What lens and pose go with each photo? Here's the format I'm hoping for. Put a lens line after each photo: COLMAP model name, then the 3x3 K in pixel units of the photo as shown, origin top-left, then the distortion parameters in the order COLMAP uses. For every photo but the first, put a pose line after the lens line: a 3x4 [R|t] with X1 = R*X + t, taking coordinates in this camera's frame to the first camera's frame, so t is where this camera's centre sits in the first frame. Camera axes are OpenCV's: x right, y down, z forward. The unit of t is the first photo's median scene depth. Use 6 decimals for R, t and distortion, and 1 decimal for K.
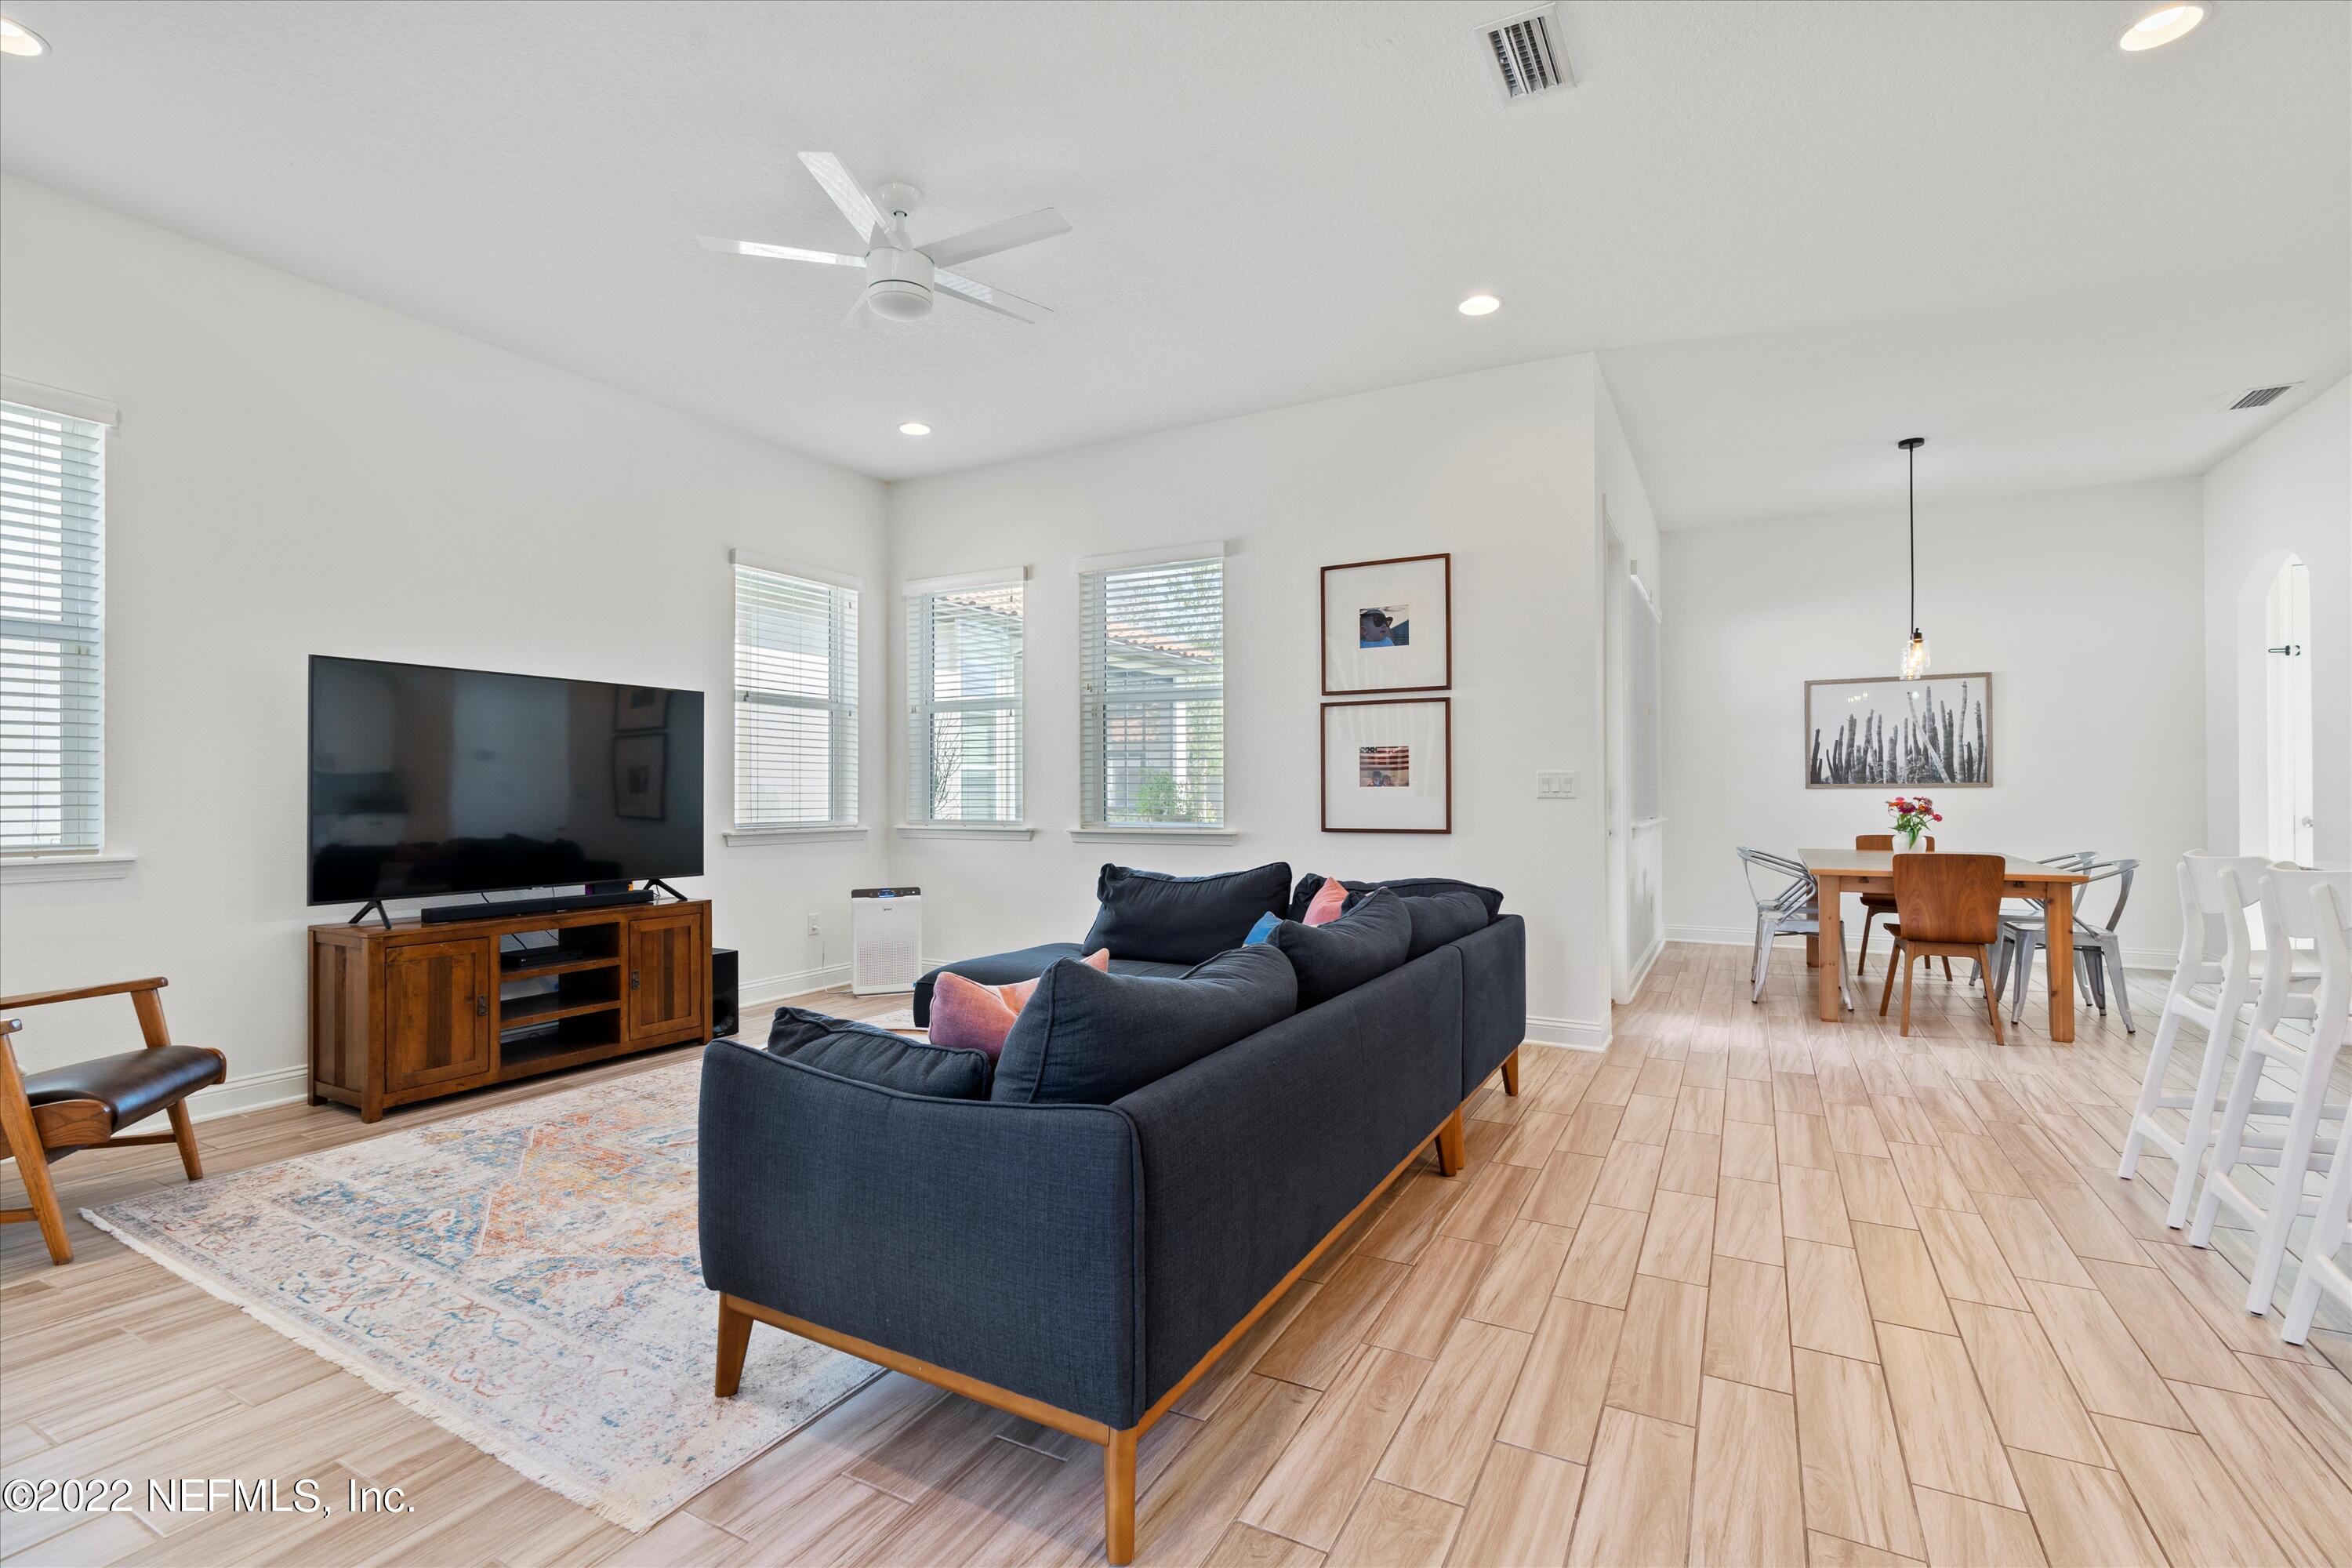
lens RADIAL K [[1065.7, 0, 1176.0], [0, 1065.7, 784.0], [0, 0, 1]] dist [-0.003669, -0.000242]
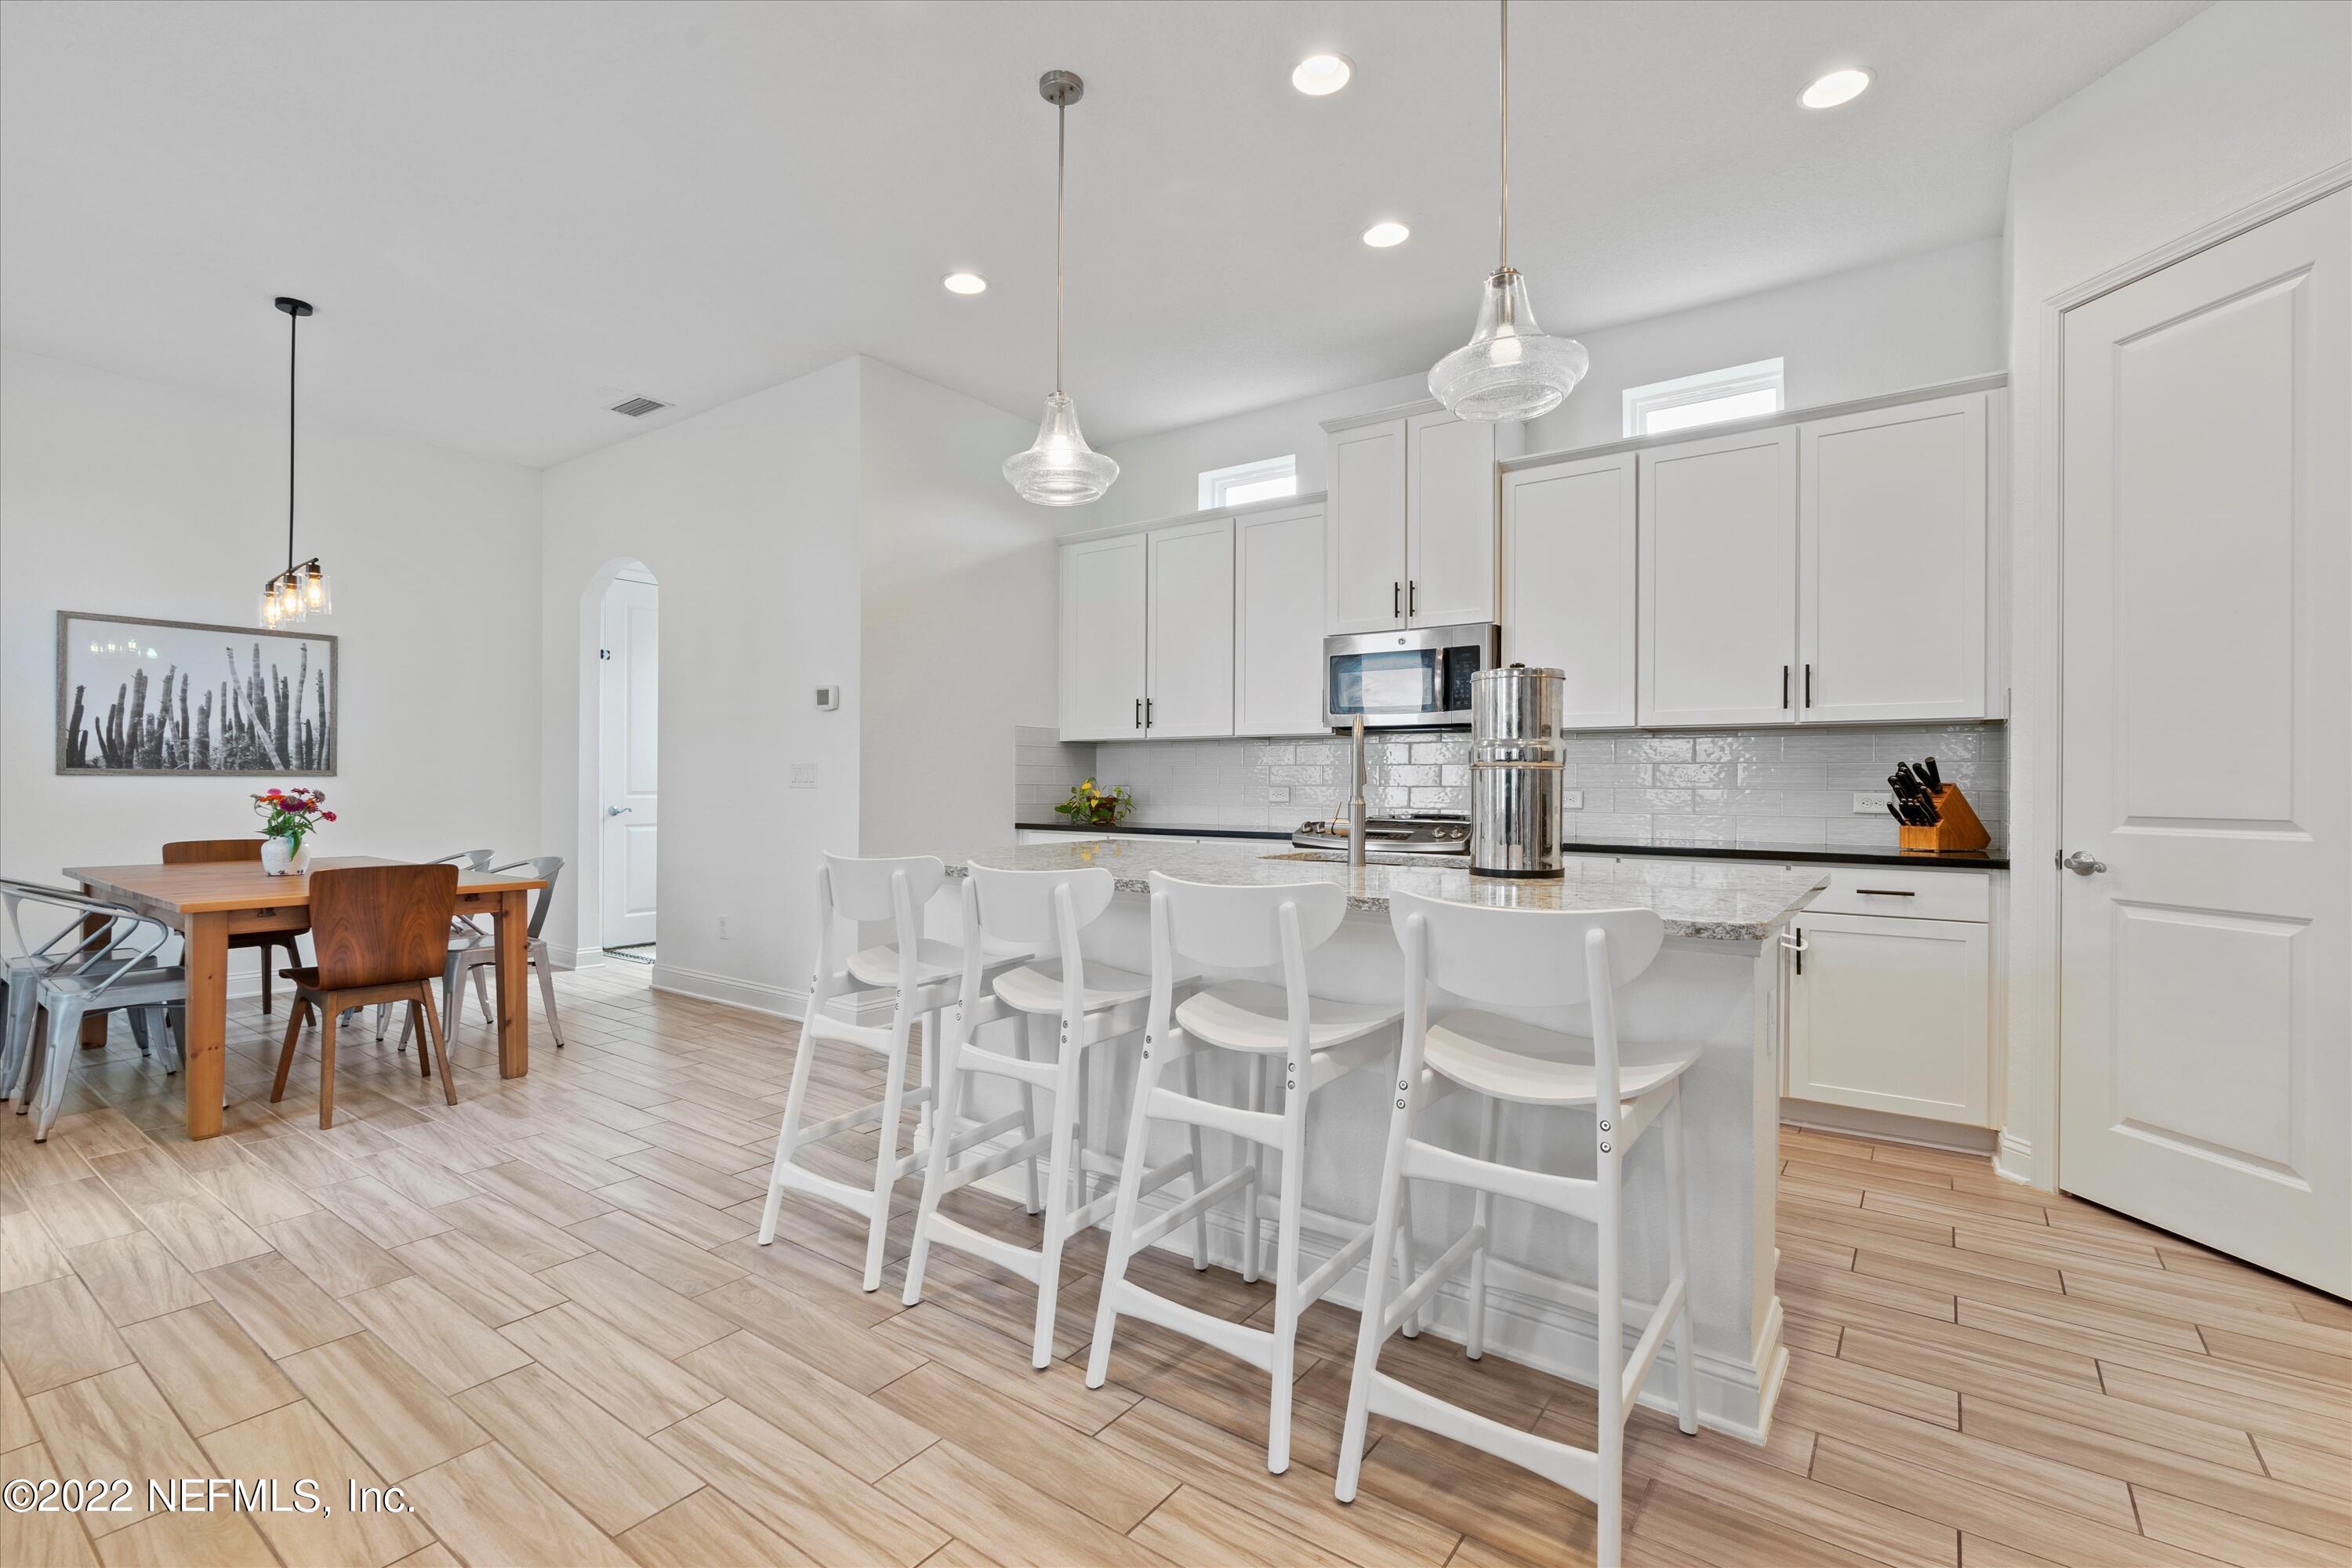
lens RADIAL K [[1062.5, 0, 1150.1], [0, 1062.5, 780.5], [0, 0, 1]] dist [-0.001101, 0.000388]
pose [[0.141749, 0.007300, 0.989876, 0.052626], [-0.014848, 0.999876, -0.005247, 0.001569], [-0.989791, -0.013954, 0.141840, 0.308975]]
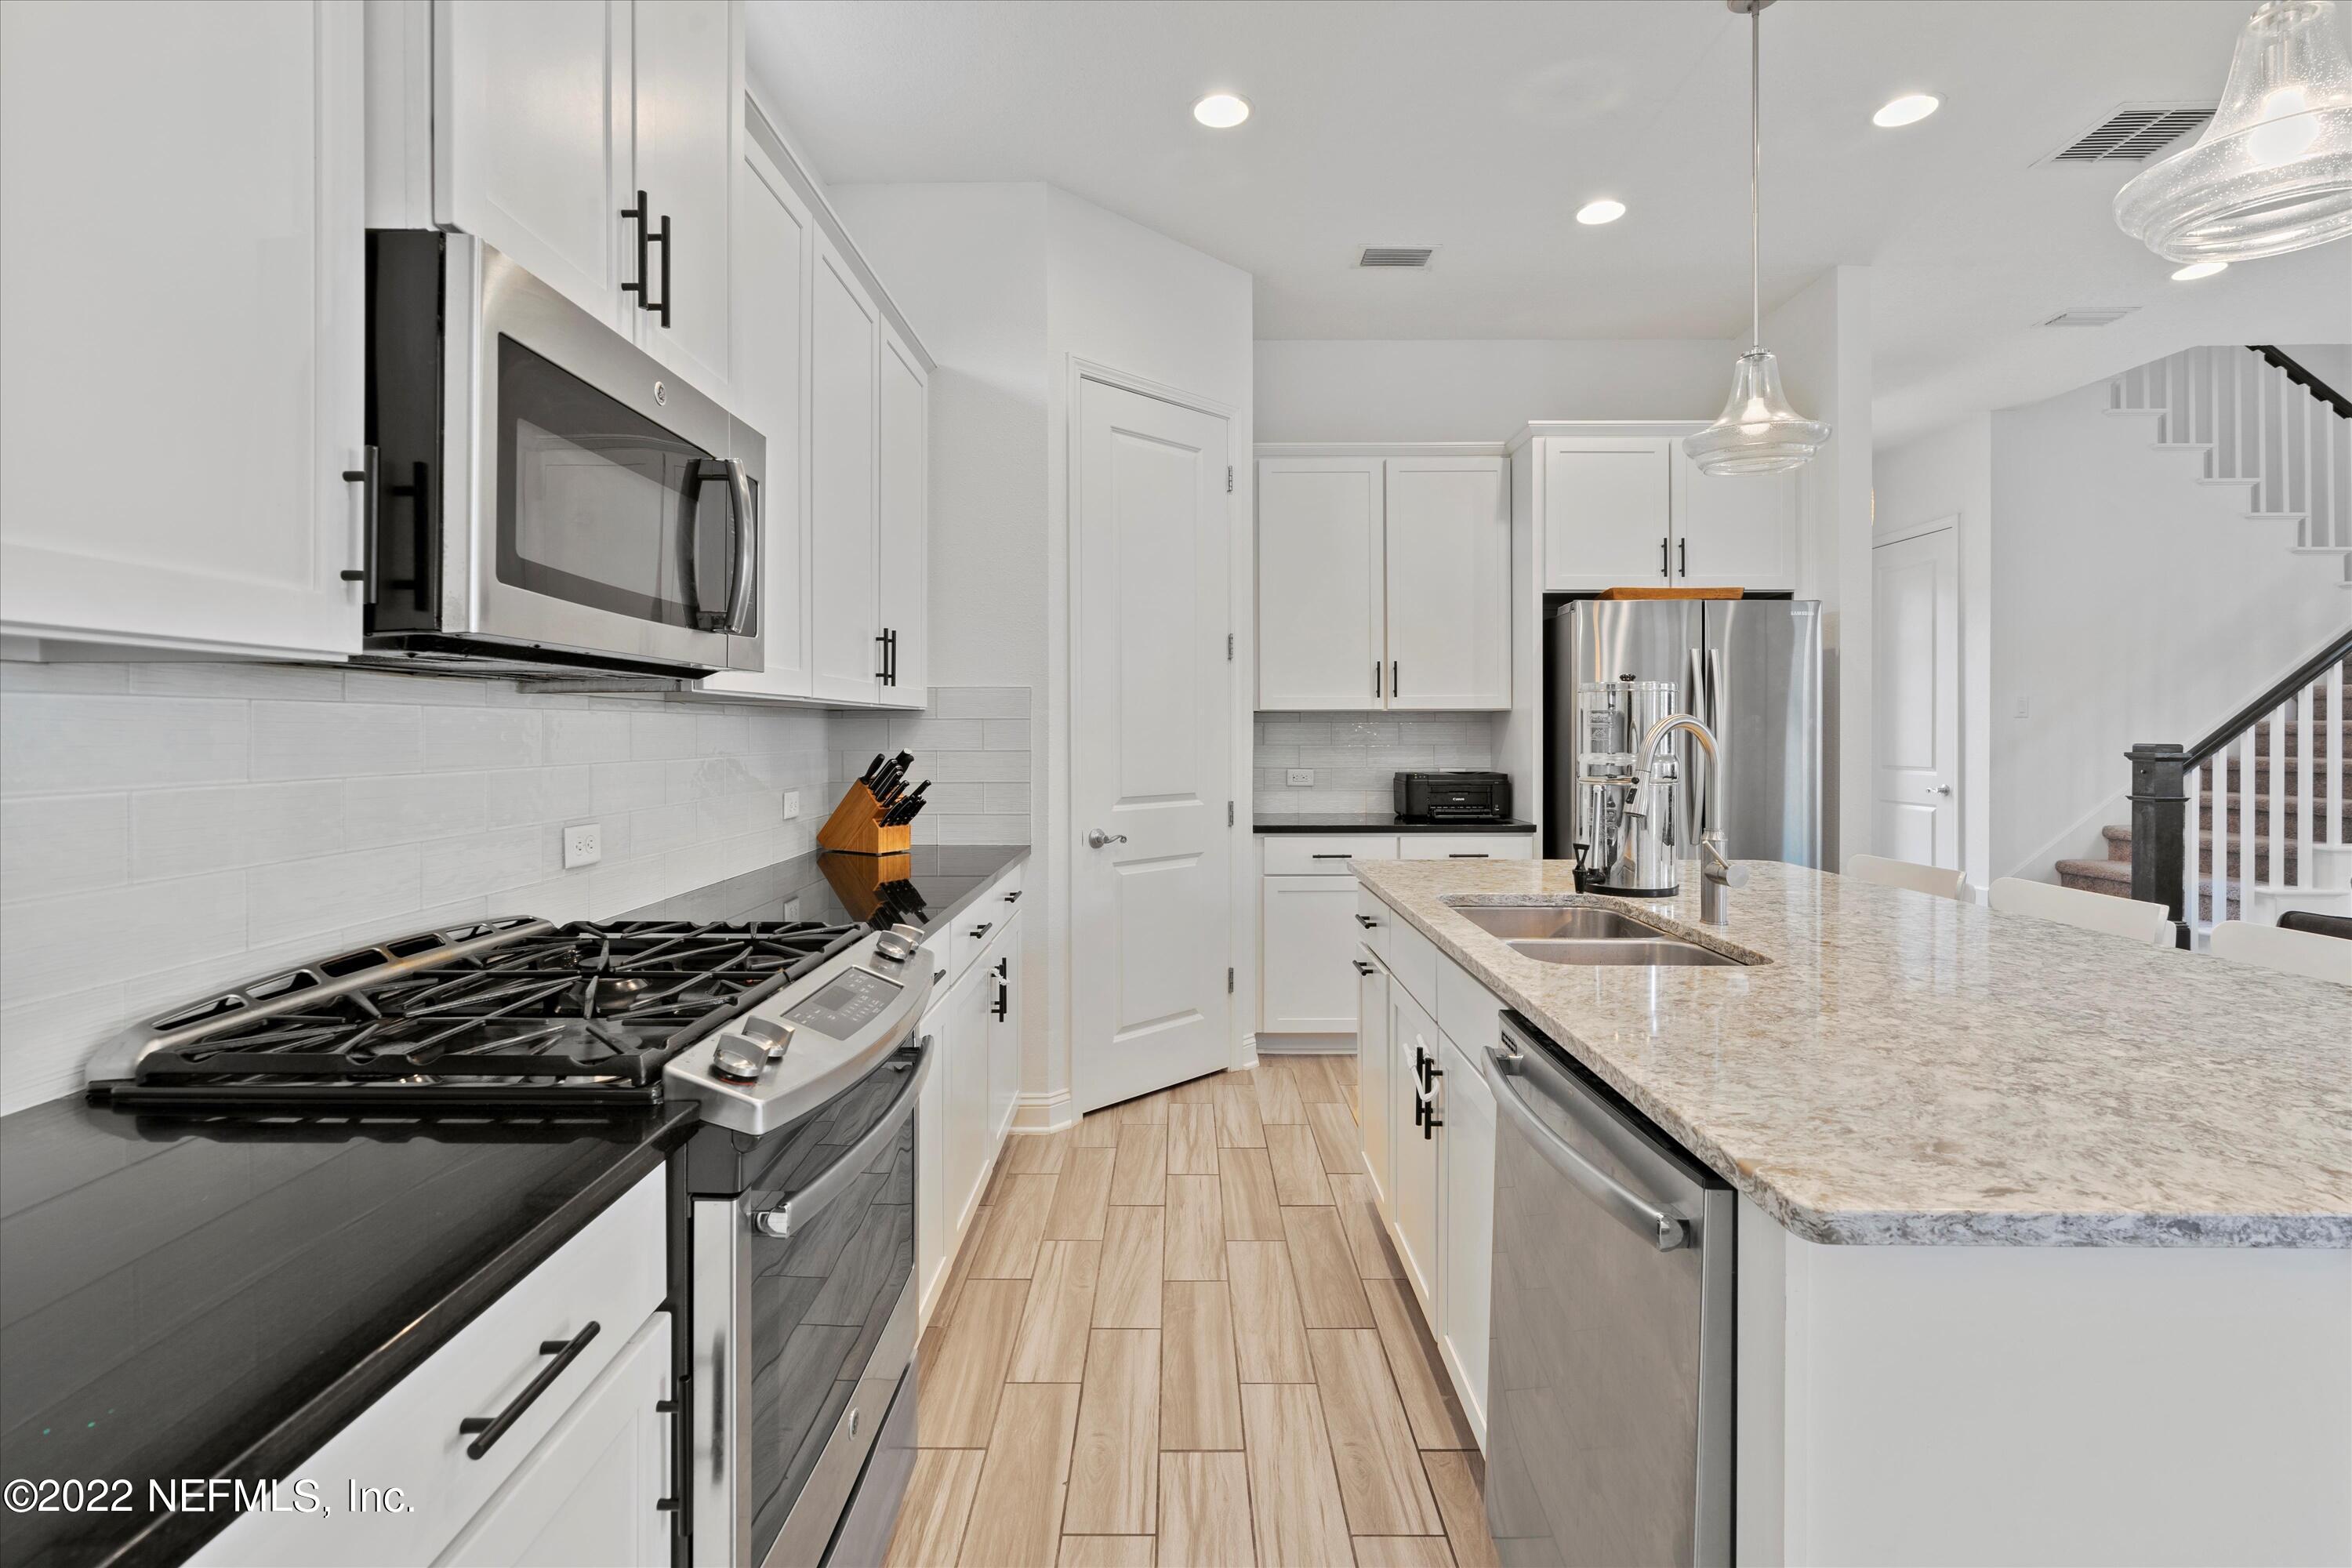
lens RADIAL K [[1086.8, 0, 1173.1], [0, 1086.8, 739.2], [0, 0, 1]] dist [-0.002547, -0.000637]
pose [[-0.880067, 0.007516, -0.474789, 0.870495], [0.006745, 0.999972, 0.003328, -0.027823], [0.474801, -0.000274, -0.880093, 0.519311]]
